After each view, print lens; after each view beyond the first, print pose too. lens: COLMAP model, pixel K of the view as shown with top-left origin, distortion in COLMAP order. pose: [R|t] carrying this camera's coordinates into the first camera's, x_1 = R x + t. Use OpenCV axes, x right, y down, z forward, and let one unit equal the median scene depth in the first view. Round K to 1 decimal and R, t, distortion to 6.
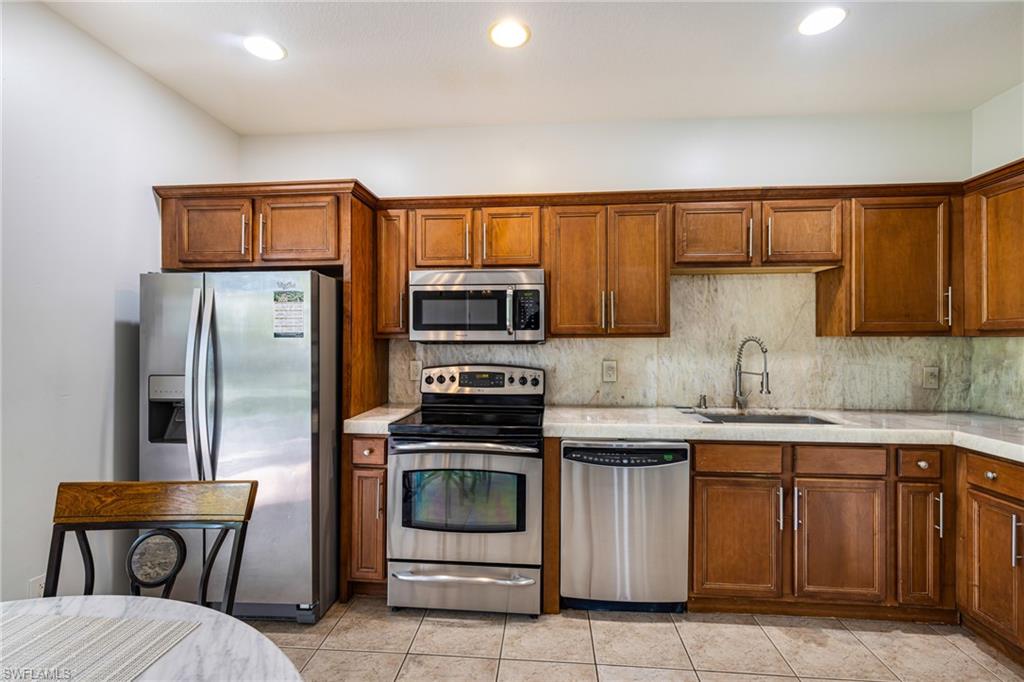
lens RADIAL K [[453.7, 0, 510.1], [0, 453.7, 338.0], [0, 0, 1]] dist [-0.000662, -0.000029]
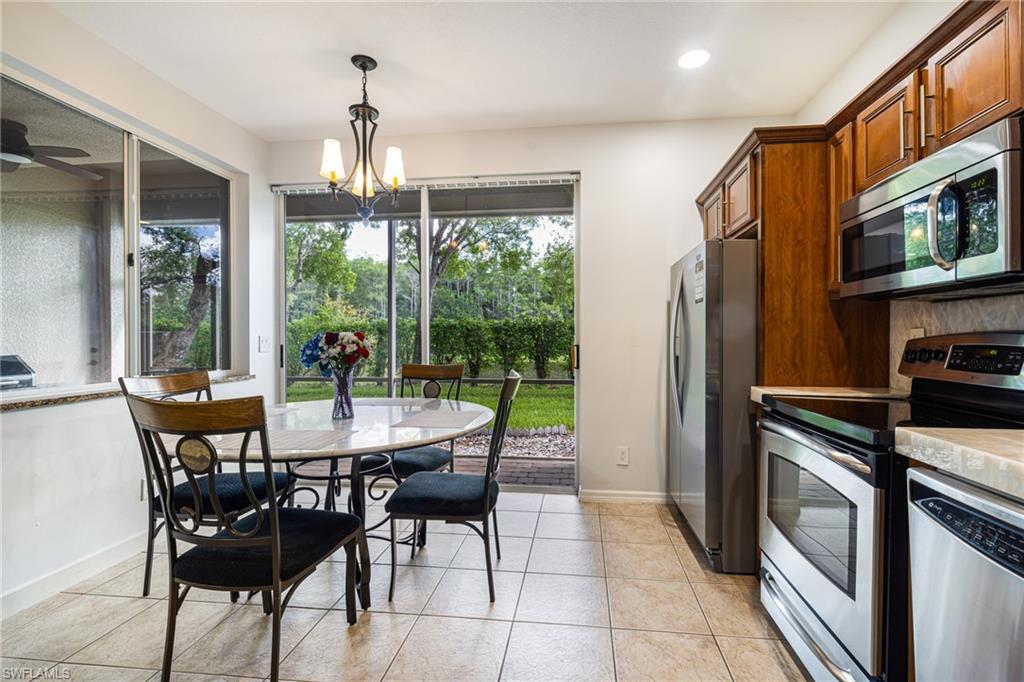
lens RADIAL K [[459.1, 0, 530.0], [0, 459.1, 341.3], [0, 0, 1]] dist [-0.000488, -0.000019]
pose [[-0.030464, 0.006254, -0.999516, 0.561773], [0.002270, 0.999978, 0.006187, 0.072523], [0.999533, -0.002081, -0.030478, 0.519323]]
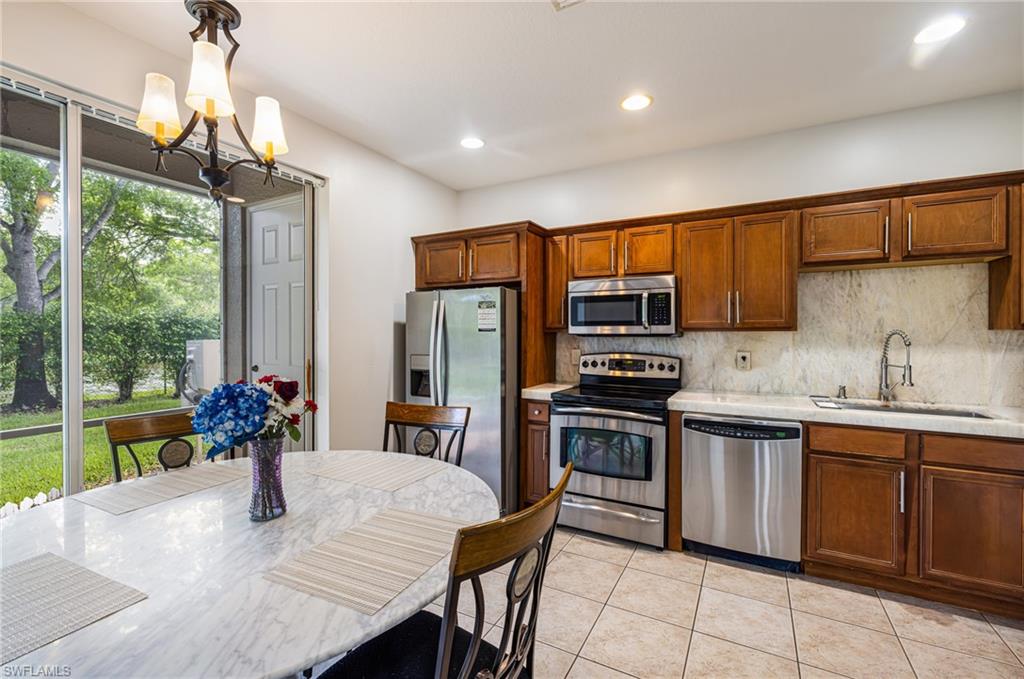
lens RADIAL K [[453.7, 0, 510.1], [0, 453.7, 336.5], [0, 0, 1]] dist [-0.000662, -0.000029]
pose [[0.916361, 0.002876, -0.400343, 0.157460], [0.000981, 0.999955, 0.009428, 0.001102], [0.400353, -0.009032, 0.916317, -0.298221]]
